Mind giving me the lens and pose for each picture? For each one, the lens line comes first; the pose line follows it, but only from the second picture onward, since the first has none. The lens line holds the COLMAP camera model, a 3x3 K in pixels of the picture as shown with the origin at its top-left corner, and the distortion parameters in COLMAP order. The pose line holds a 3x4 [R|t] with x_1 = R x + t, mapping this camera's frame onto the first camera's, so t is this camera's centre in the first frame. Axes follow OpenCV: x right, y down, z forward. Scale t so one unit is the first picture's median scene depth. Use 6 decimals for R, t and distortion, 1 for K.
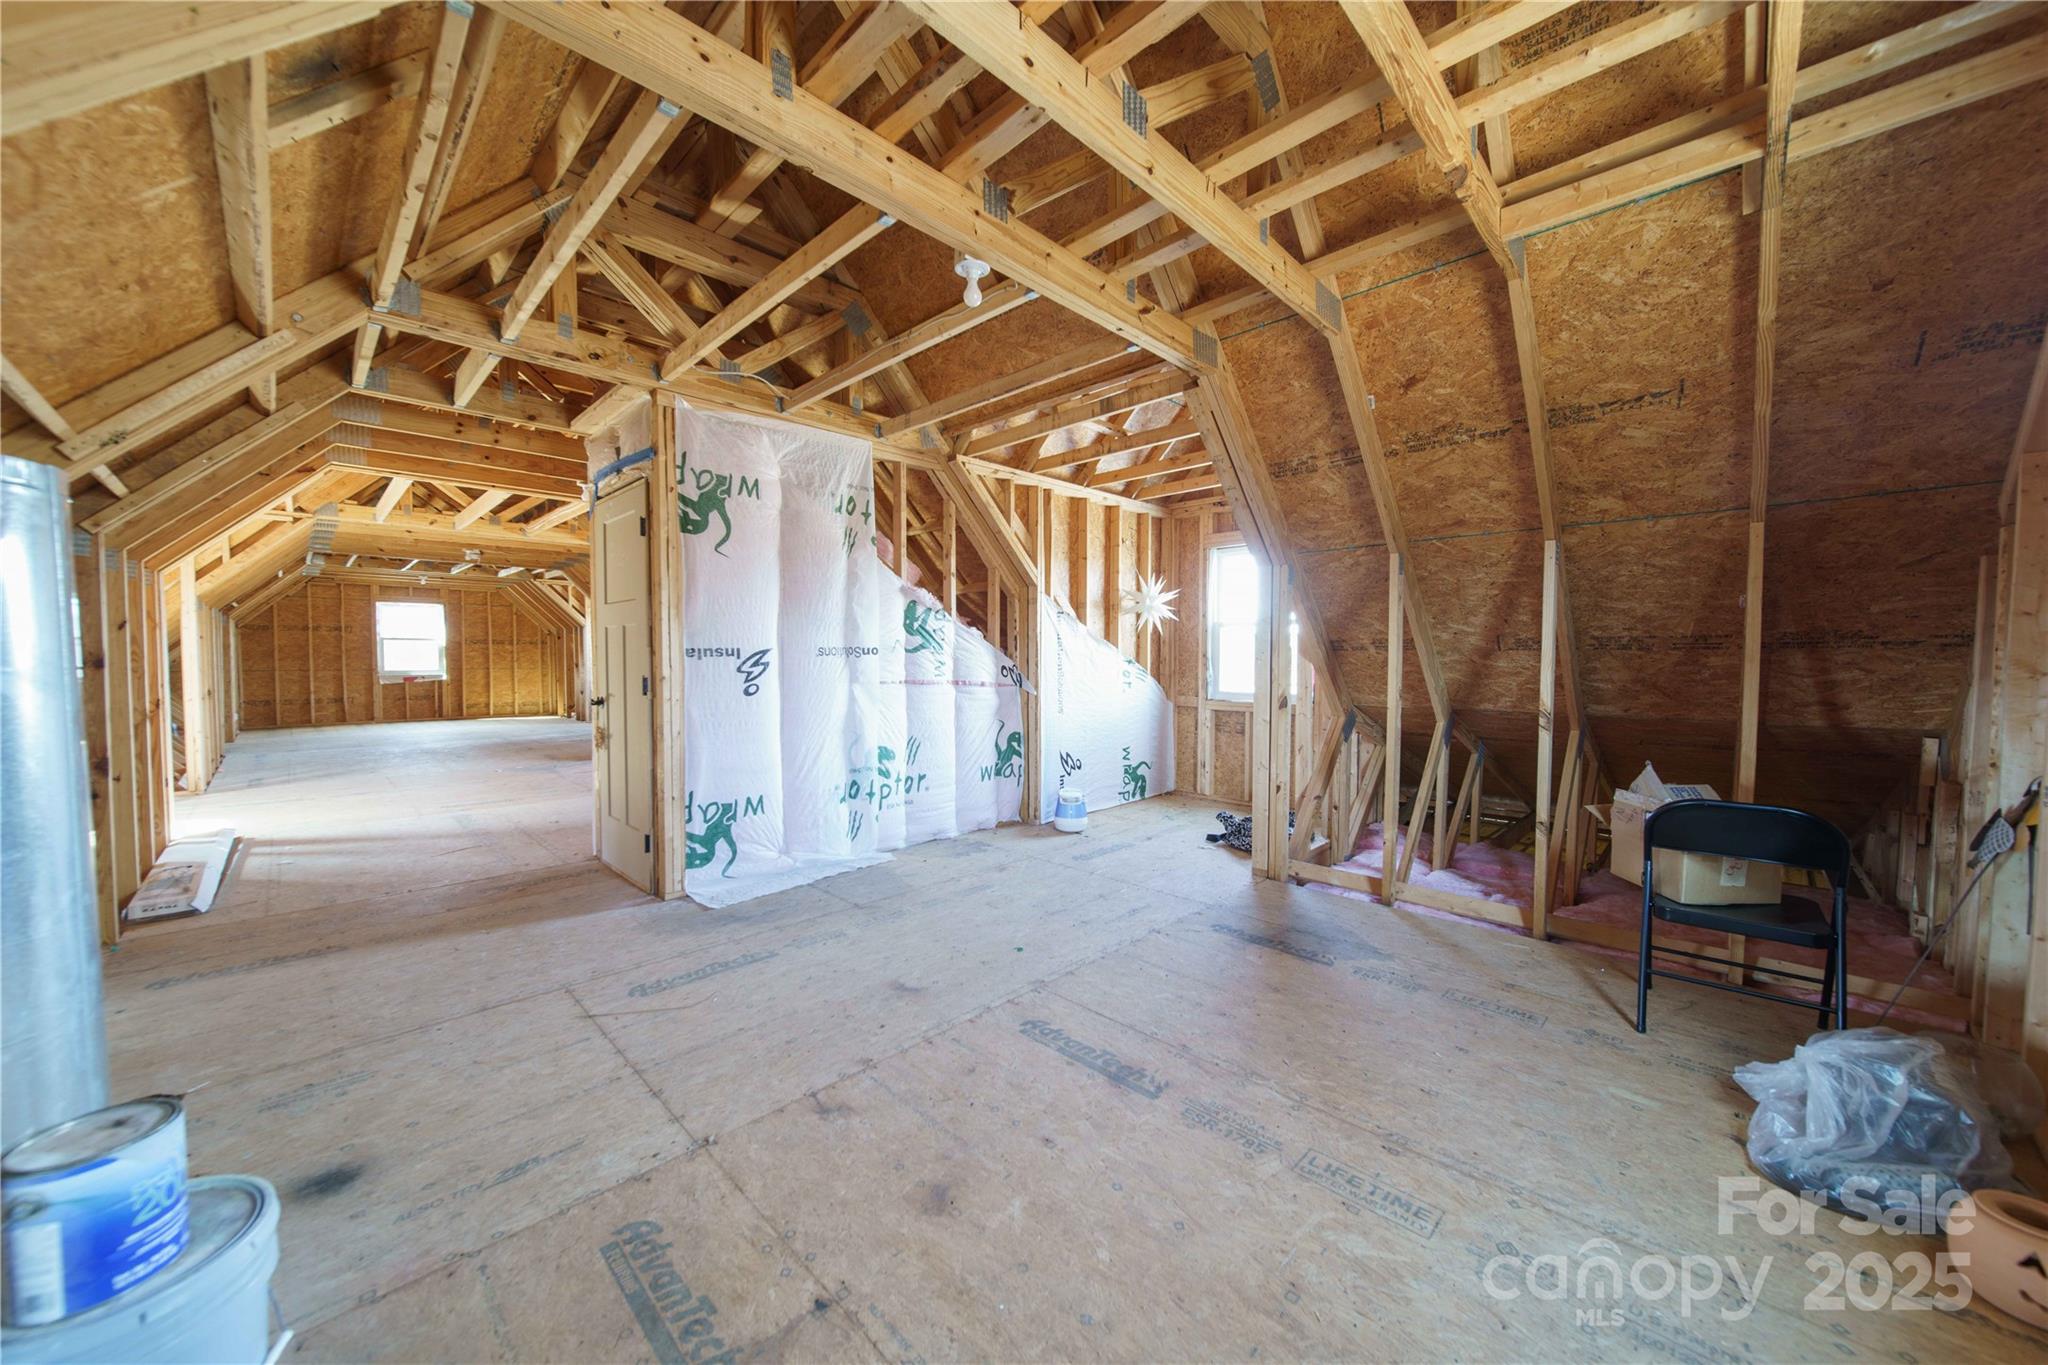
lens RADIAL K [[719.5, 0, 1022.1], [0, 719.5, 684.9], [0, 0, 1]] dist [-0.001420, -0.000487]
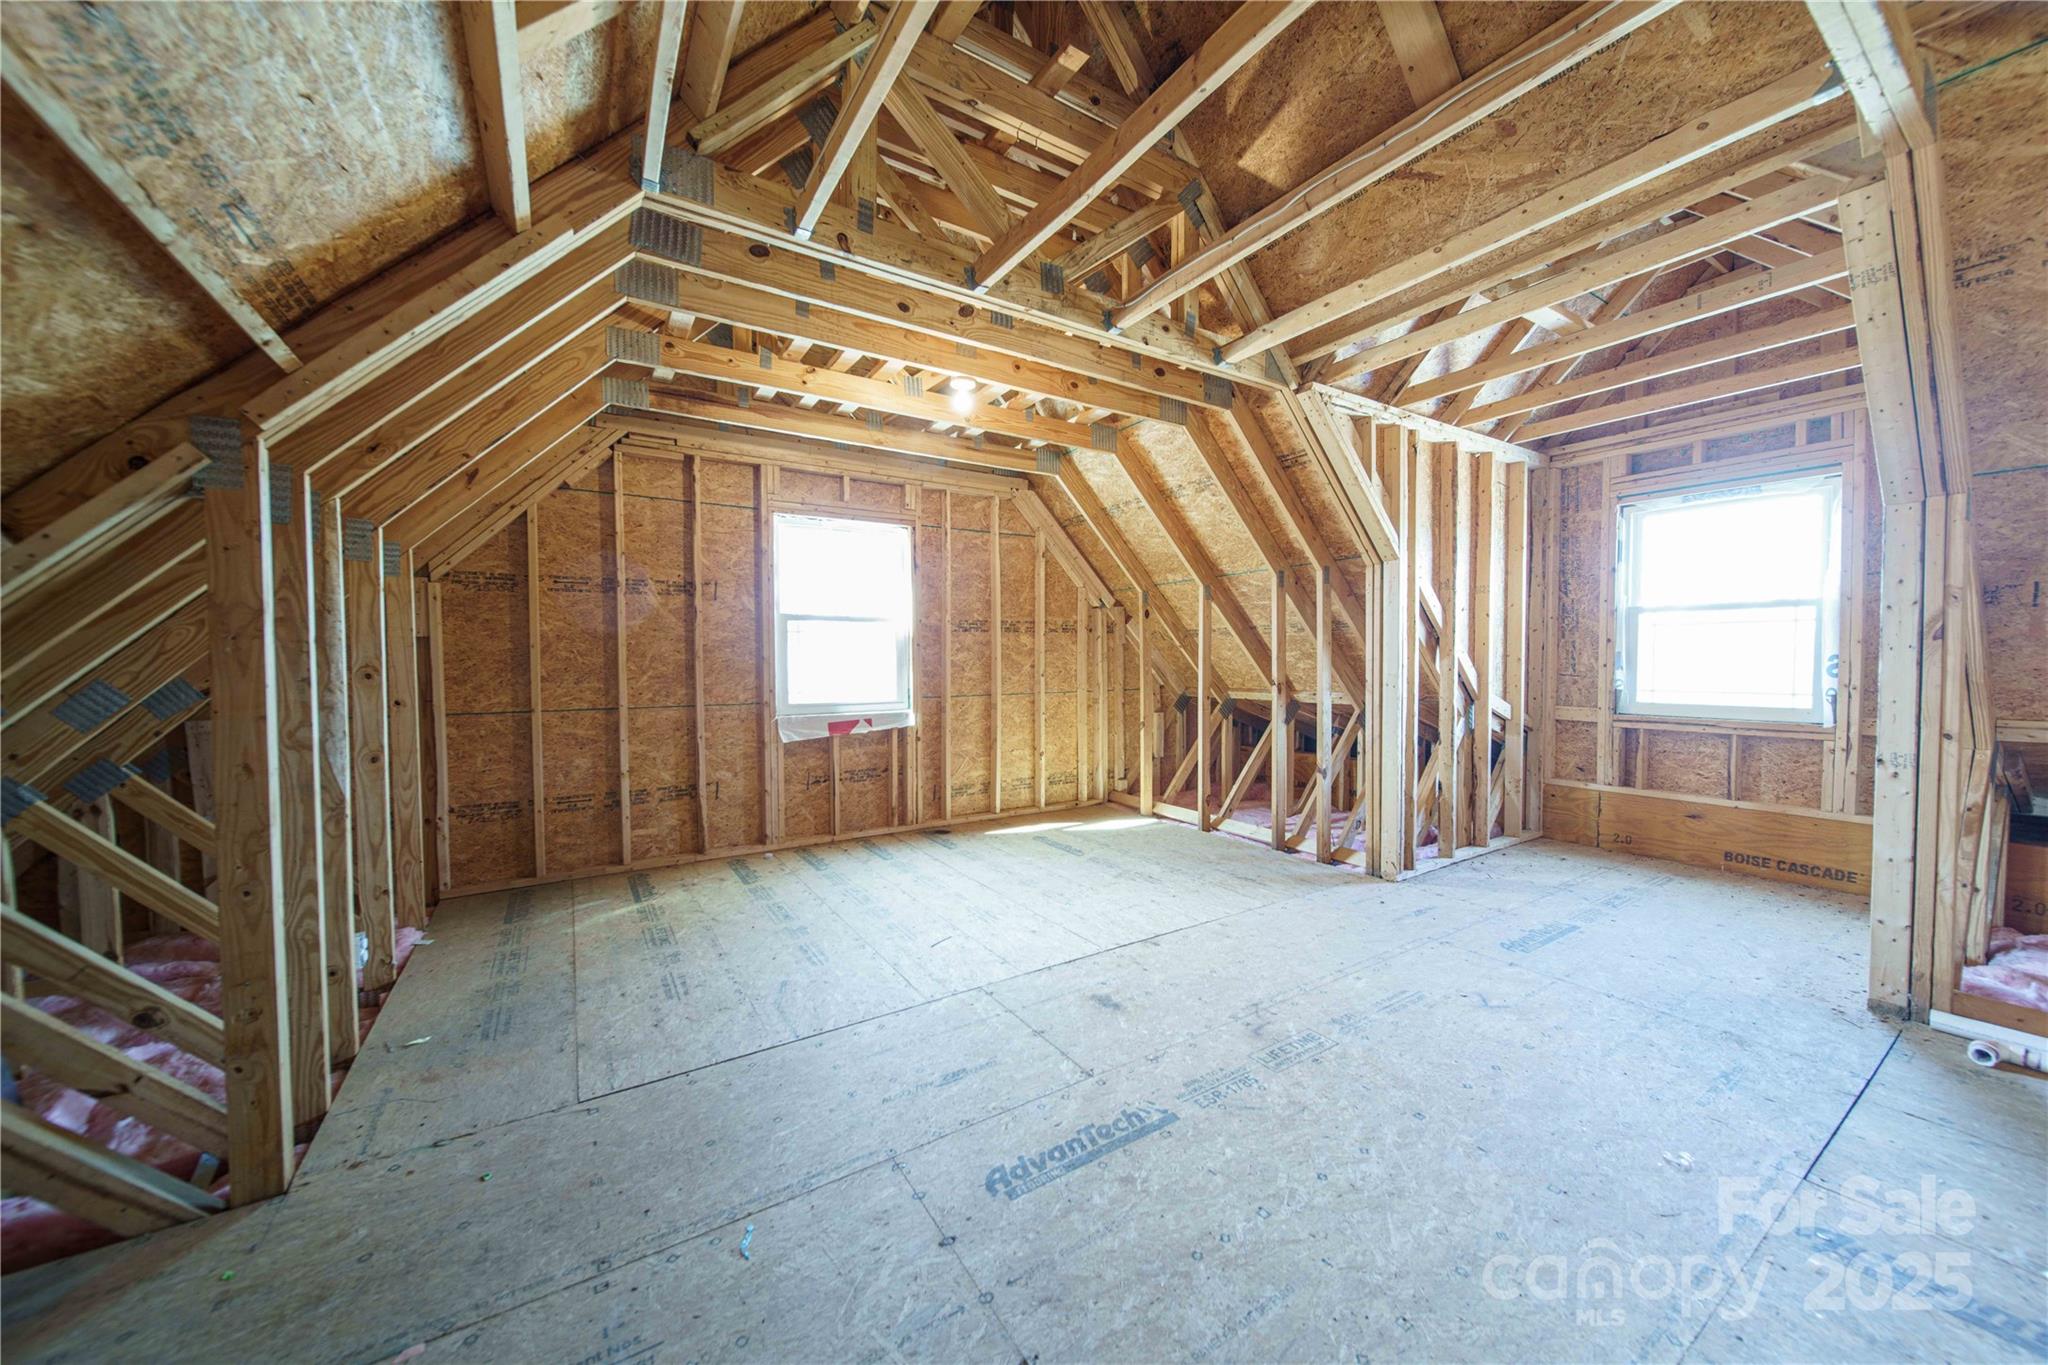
lens RADIAL K [[739.0, 0, 1038.7], [0, 739.0, 684.4], [0, 0, 1]] dist [0.001928, -0.000005]
pose [[0.978813, -0.004579, -0.204706, -0.671027], [0.003492, 0.999978, -0.005671, -0.027202], [0.204728, 0.004836, 0.978807, 0.644641]]
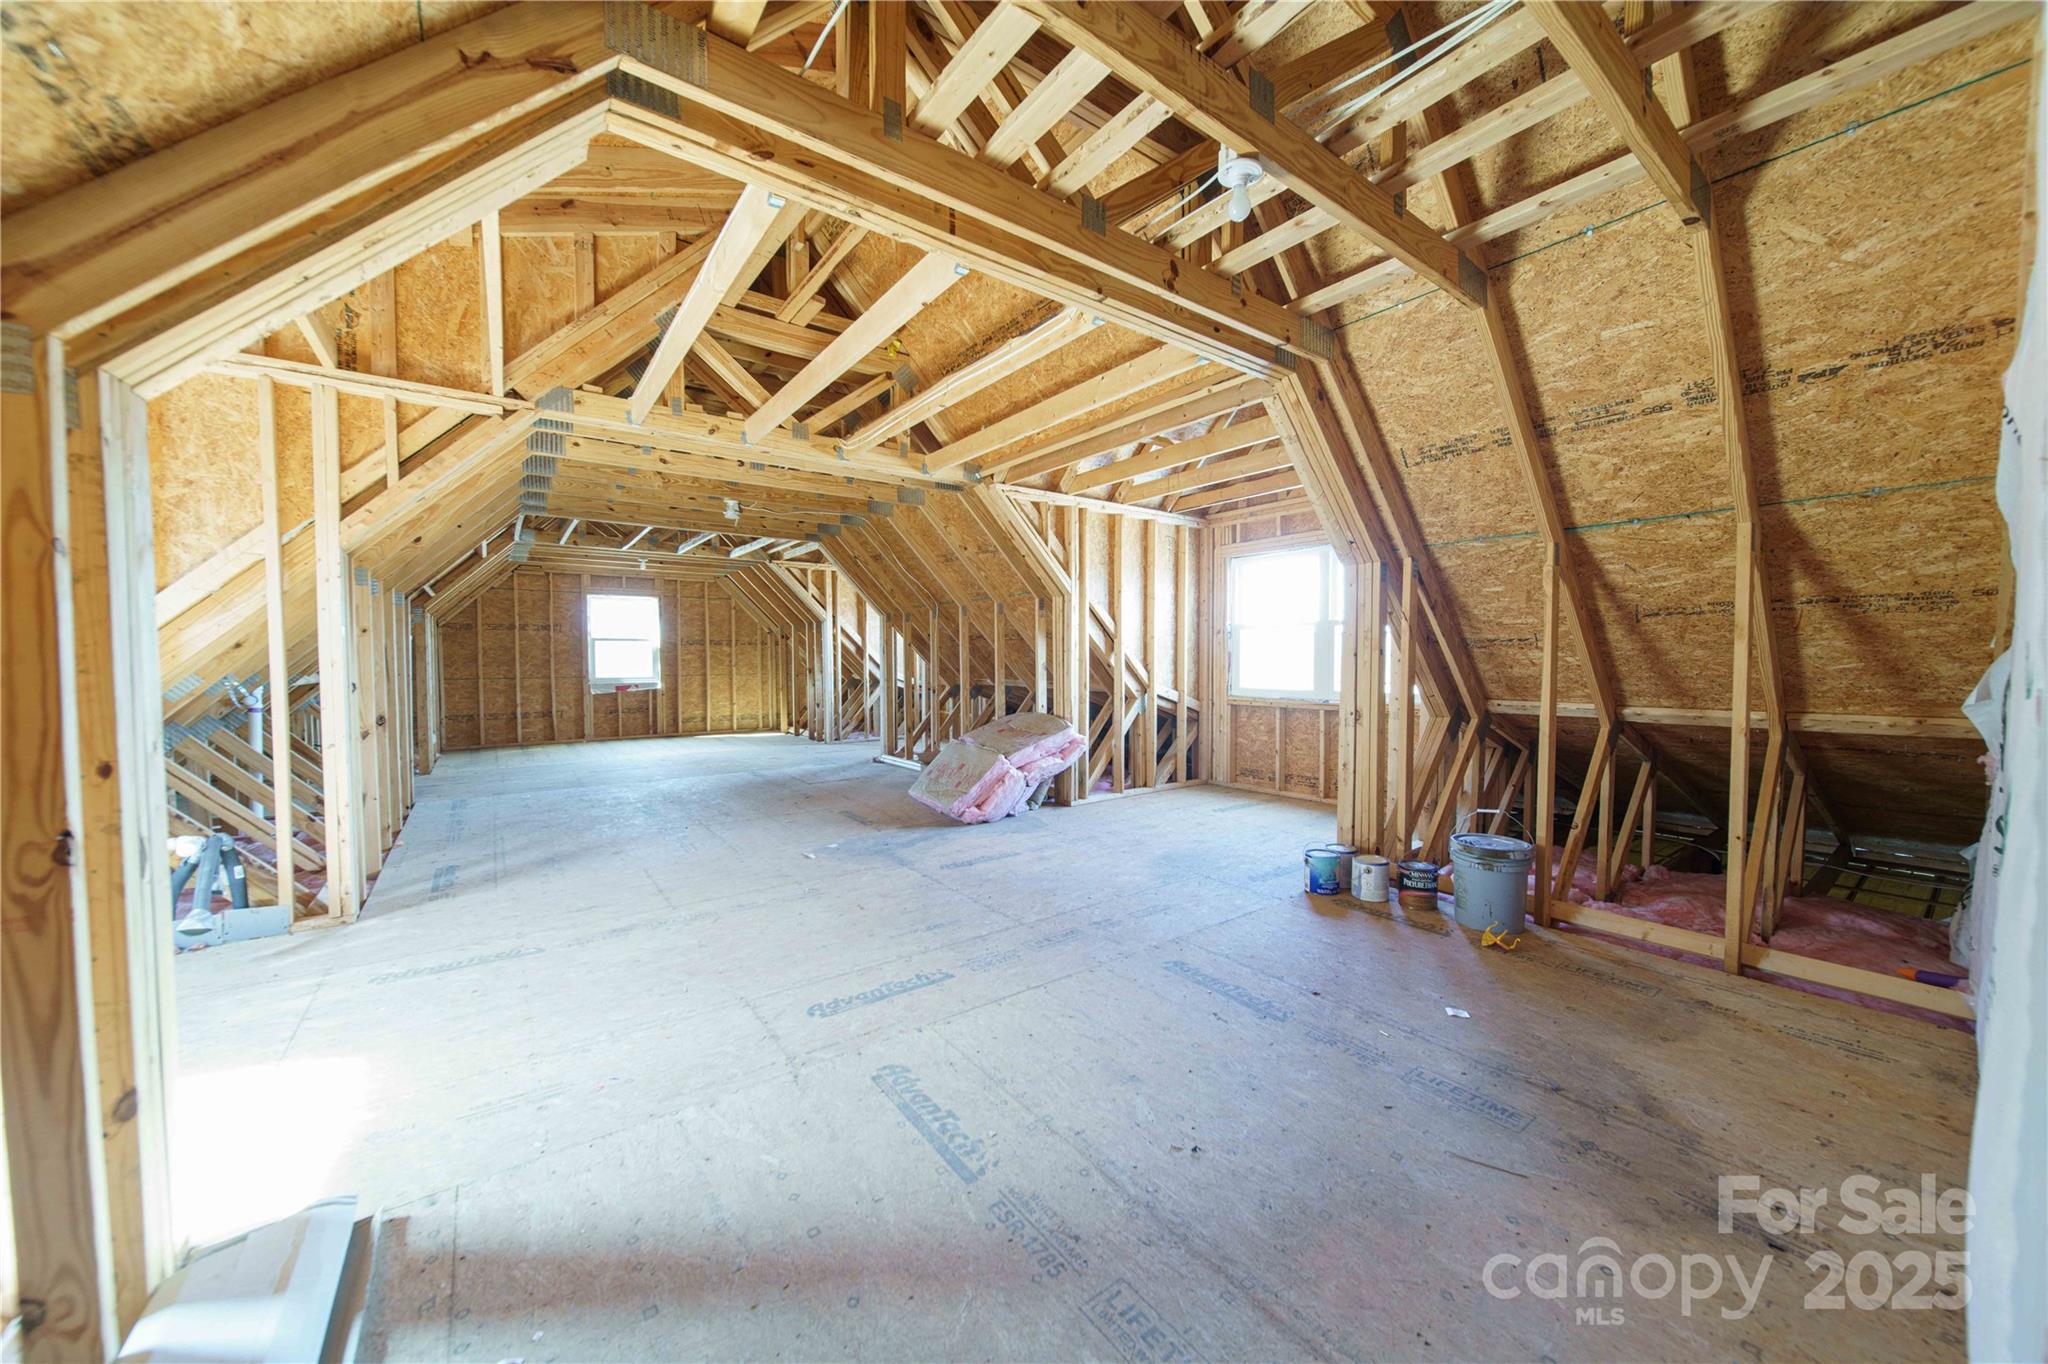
lens RADIAL K [[716.4, 0, 1028.3], [0, 716.4, 684.1], [0, 0, 1]] dist [-0.000481, -0.000005]
pose [[0.988189, -0.000092, -0.153243, -0.264128], [-0.000177, 0.999998, -0.001745, -0.011214], [0.153243, 0.001752, 0.988187, 0.257442]]
